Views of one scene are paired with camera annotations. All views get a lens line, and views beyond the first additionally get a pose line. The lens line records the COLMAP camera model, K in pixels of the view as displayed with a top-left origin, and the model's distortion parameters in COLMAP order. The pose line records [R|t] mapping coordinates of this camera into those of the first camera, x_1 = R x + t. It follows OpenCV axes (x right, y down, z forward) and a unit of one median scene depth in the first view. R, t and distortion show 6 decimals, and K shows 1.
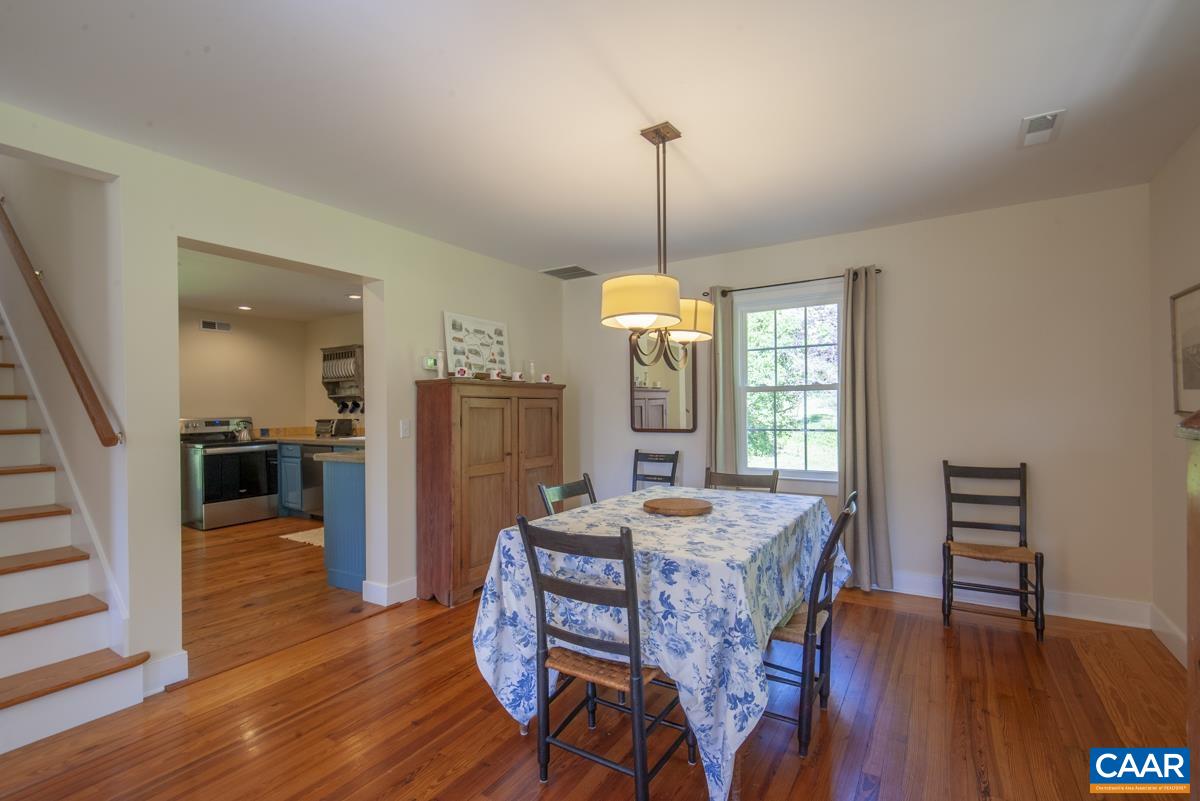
lens RADIAL K [[550.9, 0, 598.8], [0, 550.9, 405.2], [0, 0, 1]] dist [0.014724, 0.000126]
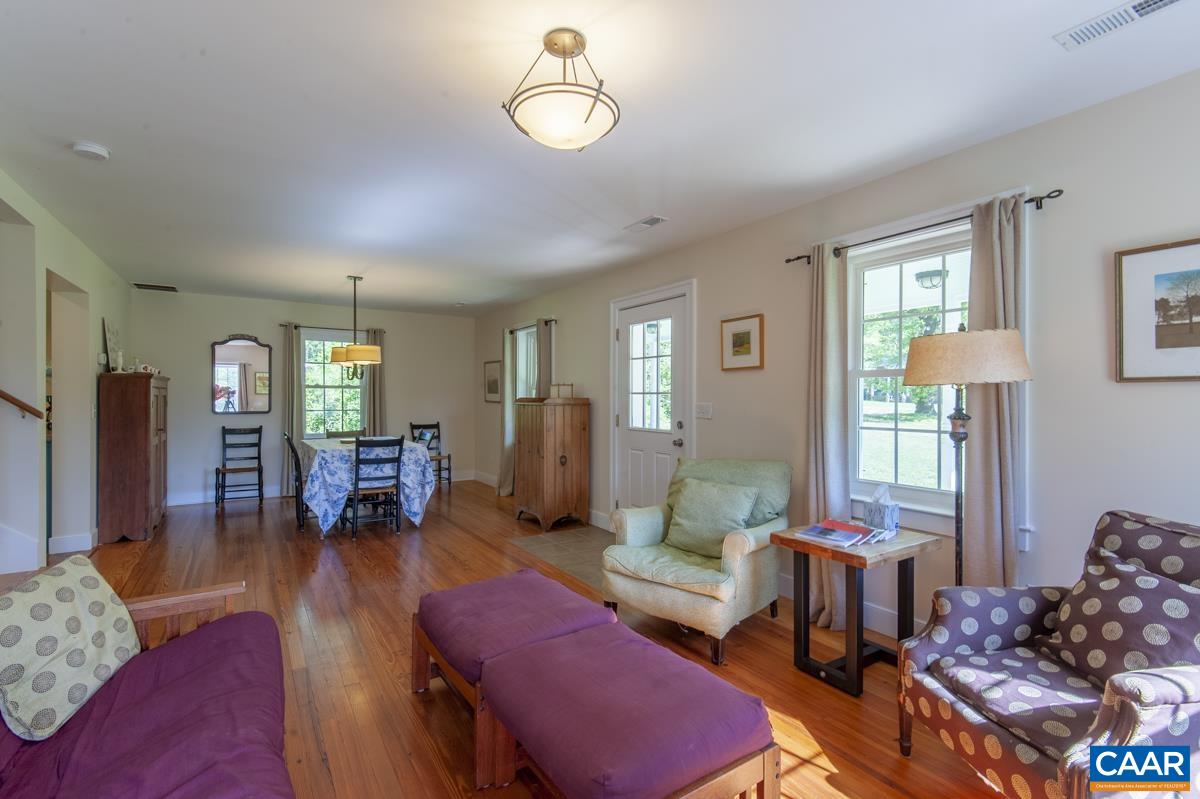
lens RADIAL K [[550.9, 0, 599.9], [0, 550.9, 398.1], [0, 0, 1]] dist [0.014724, 0.000126]
pose [[0.417648, 0.009517, 0.908559, -1.032999], [-0.010881, 0.999926, -0.005472, 0.006458], [-0.908544, -0.007601, 0.417721, -0.591009]]
